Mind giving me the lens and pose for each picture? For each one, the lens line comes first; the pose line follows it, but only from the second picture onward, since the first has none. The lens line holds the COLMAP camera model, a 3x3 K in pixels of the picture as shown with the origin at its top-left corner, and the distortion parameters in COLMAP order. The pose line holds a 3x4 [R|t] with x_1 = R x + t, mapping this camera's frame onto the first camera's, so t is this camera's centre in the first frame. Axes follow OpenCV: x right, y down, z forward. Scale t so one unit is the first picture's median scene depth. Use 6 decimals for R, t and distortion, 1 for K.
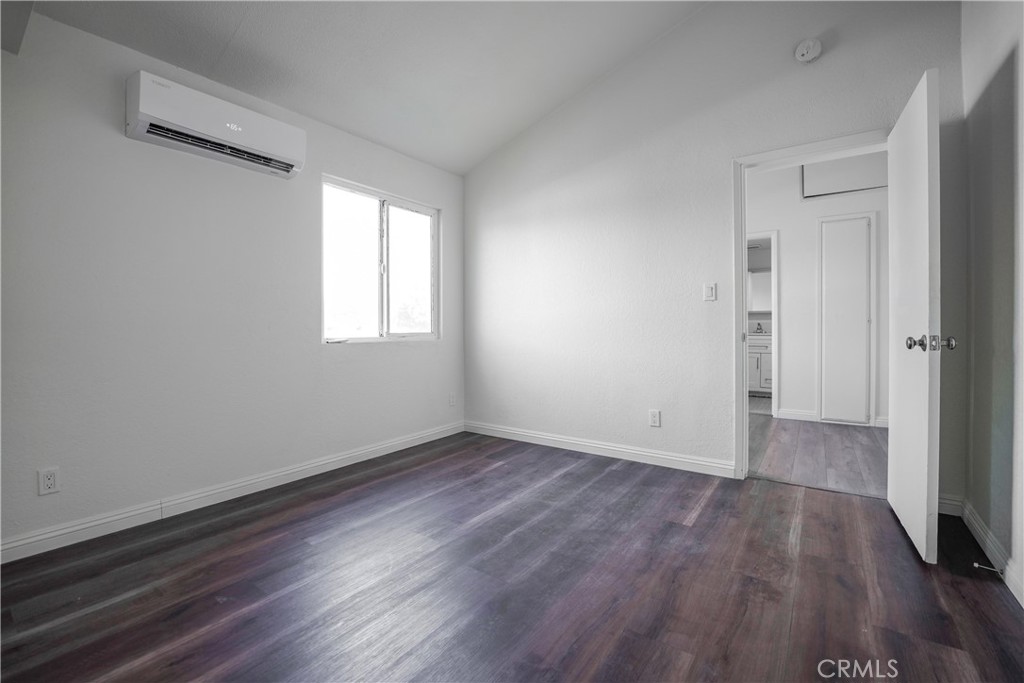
lens RADIAL K [[440.9, 0, 495.9], [0, 440.9, 330.8], [0, 0, 1]] dist [-0.021307, 0.000122]
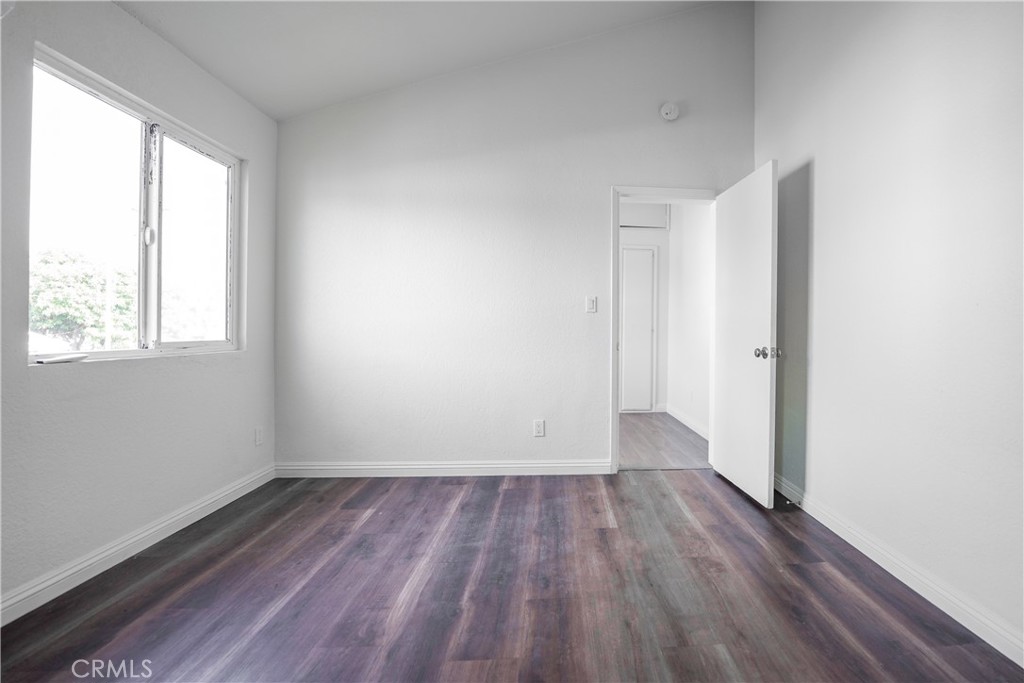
lens RADIAL K [[455.8, 0, 591.3], [0, 455.8, 331.8], [0, 0, 1]] dist [-0.021764, 0.000045]
pose [[0.746121, 0.010319, 0.665730, -0.264311], [-0.010939, 0.999935, -0.003239, -0.018335], [-0.665720, -0.004866, 0.746185, 0.173956]]
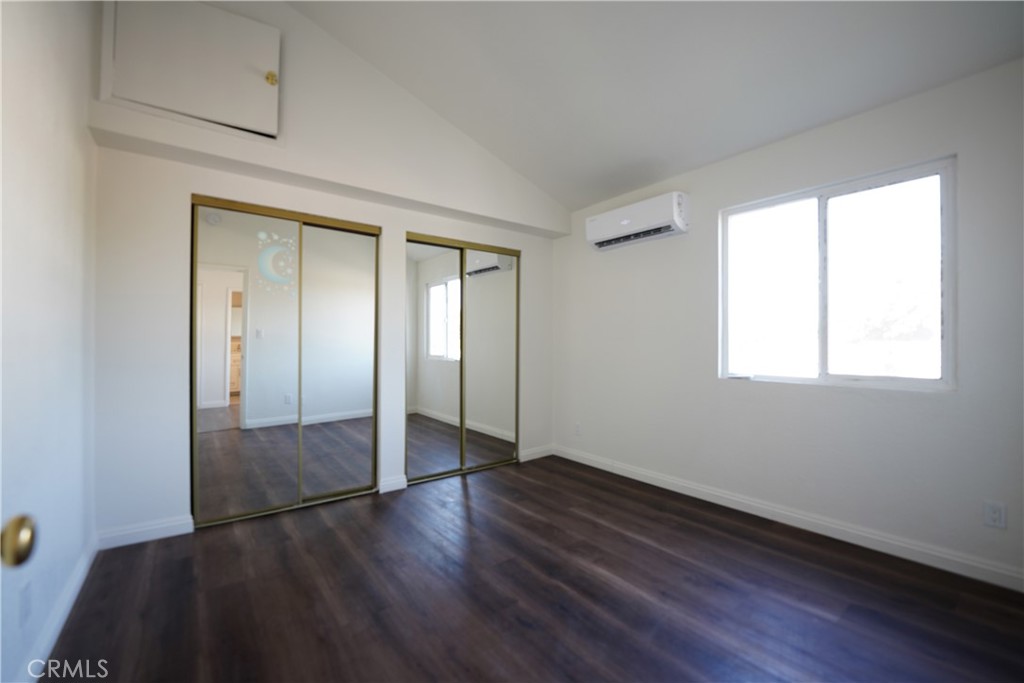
lens RADIAL K [[418.7, 0, 516.9], [0, 418.7, 339.2], [0, 0, 1]] dist [-0.021879, 0.000092]
pose [[-0.261179, -0.005669, -0.965274, 0.715363], [-0.008028, 0.999961, -0.003701, -0.057480], [0.965257, 0.006782, -0.261215, 0.858540]]
